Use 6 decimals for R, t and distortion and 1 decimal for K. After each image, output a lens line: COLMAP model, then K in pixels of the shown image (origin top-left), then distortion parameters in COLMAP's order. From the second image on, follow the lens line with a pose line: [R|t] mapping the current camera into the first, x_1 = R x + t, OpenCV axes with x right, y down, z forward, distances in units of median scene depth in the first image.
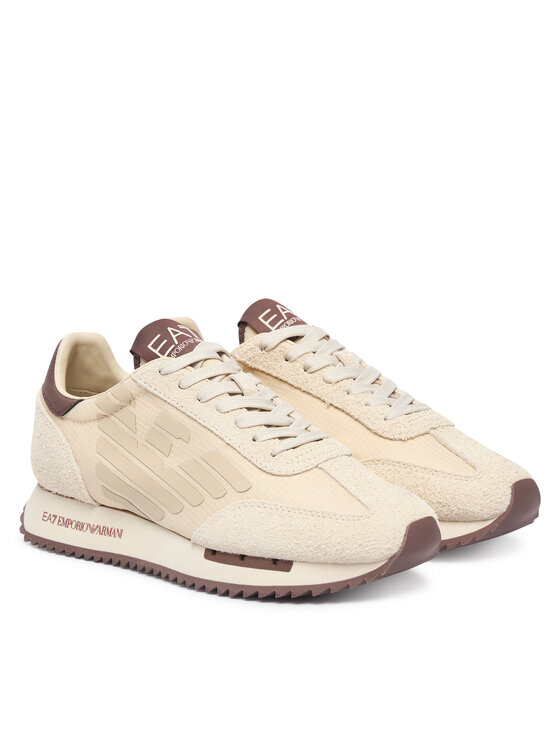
lens RADIAL K [[2179.4, 0, 280.0], [0, 2179.4, 373.0], [0, 0, 1]] dist [0.062572, 0.413014]
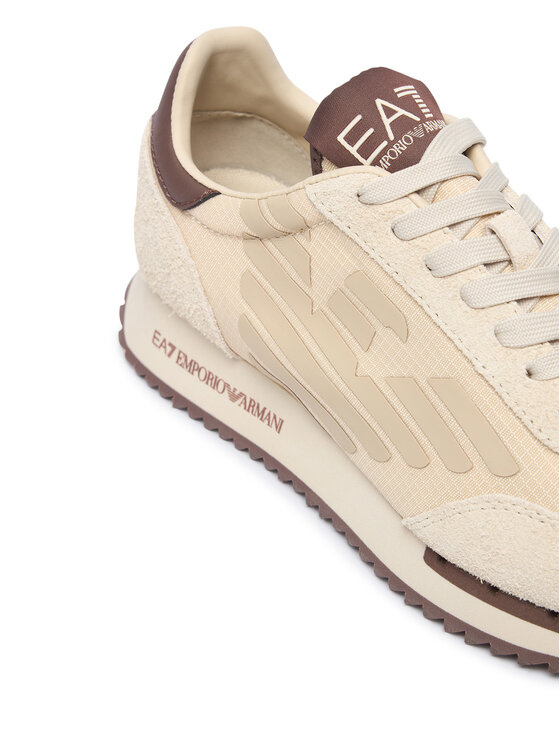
lens RADIAL K [[1858.6, 0, 280.0], [0, 1858.6, 373.0], [0, 0, 1]] dist [-0.339299, -0.118698]
pose [[0.995896, 0.060993, -0.066862, -0.040847], [-0.022733, 0.883695, 0.467510, -0.172902], [0.087601, -0.464072, 0.881455, 0.572244]]
